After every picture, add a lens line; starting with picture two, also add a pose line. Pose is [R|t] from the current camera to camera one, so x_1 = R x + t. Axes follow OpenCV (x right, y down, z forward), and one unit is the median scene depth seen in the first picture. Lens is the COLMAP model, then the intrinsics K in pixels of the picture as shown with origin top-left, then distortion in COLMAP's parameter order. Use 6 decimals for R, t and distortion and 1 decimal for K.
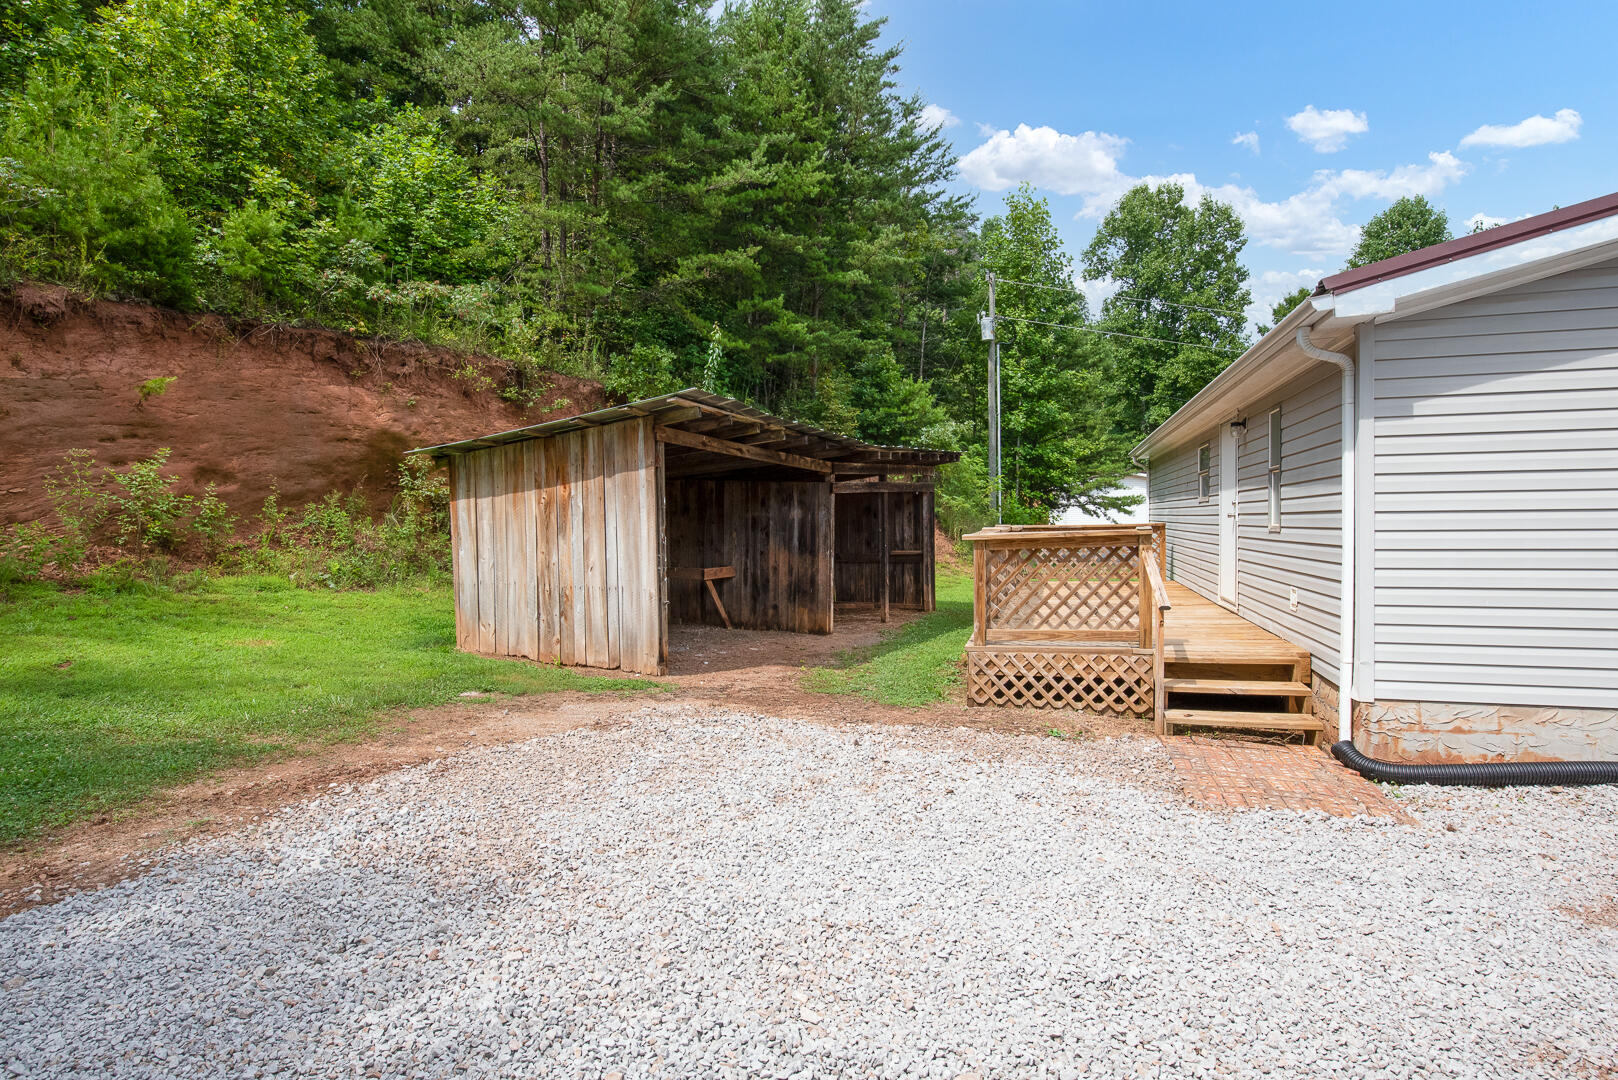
lens RADIAL K [[882.6, 0, 809.4], [0, 882.6, 537.0], [0, 0, 1]] dist [0.003807, 0.000656]
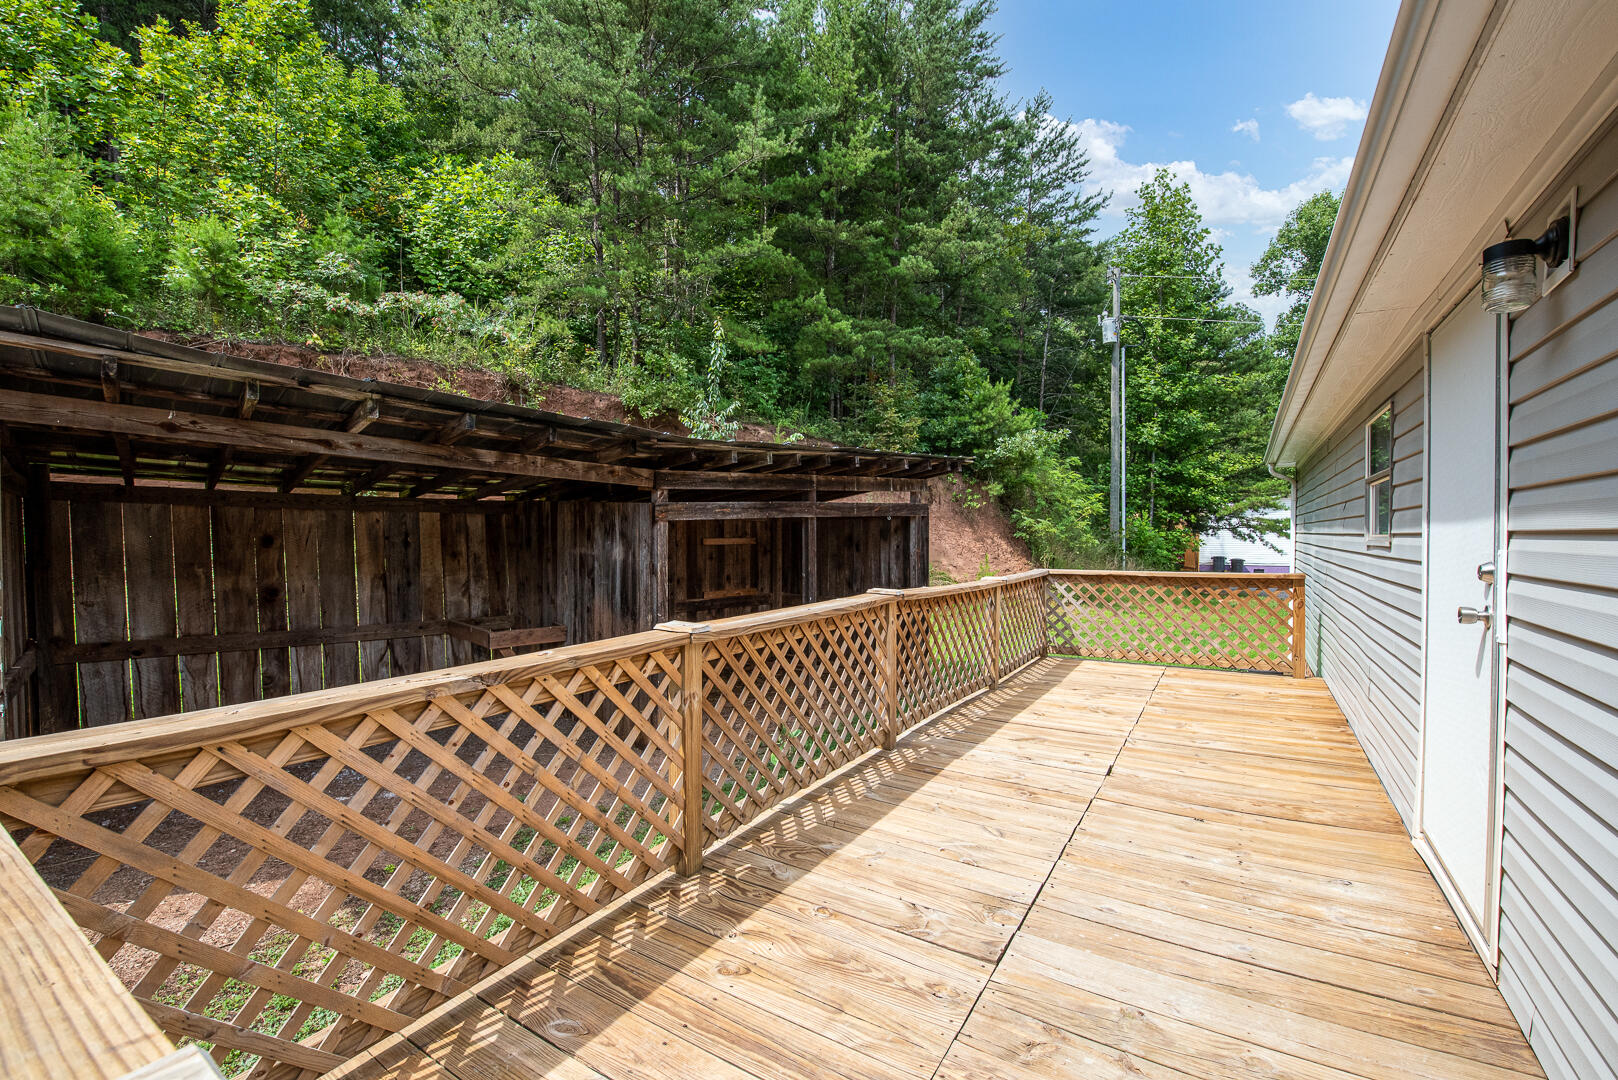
lens RADIAL K [[697.2, 0, 808.6], [0, 697.2, 539.2], [0, 0, 1]] dist [-0.008889, -0.000215]
pose [[0.958840, 0.011019, -0.283733, 0.109928], [-0.014083, 0.999862, -0.008763, -0.014272], [0.283597, 0.012398, 0.958863, 0.238454]]
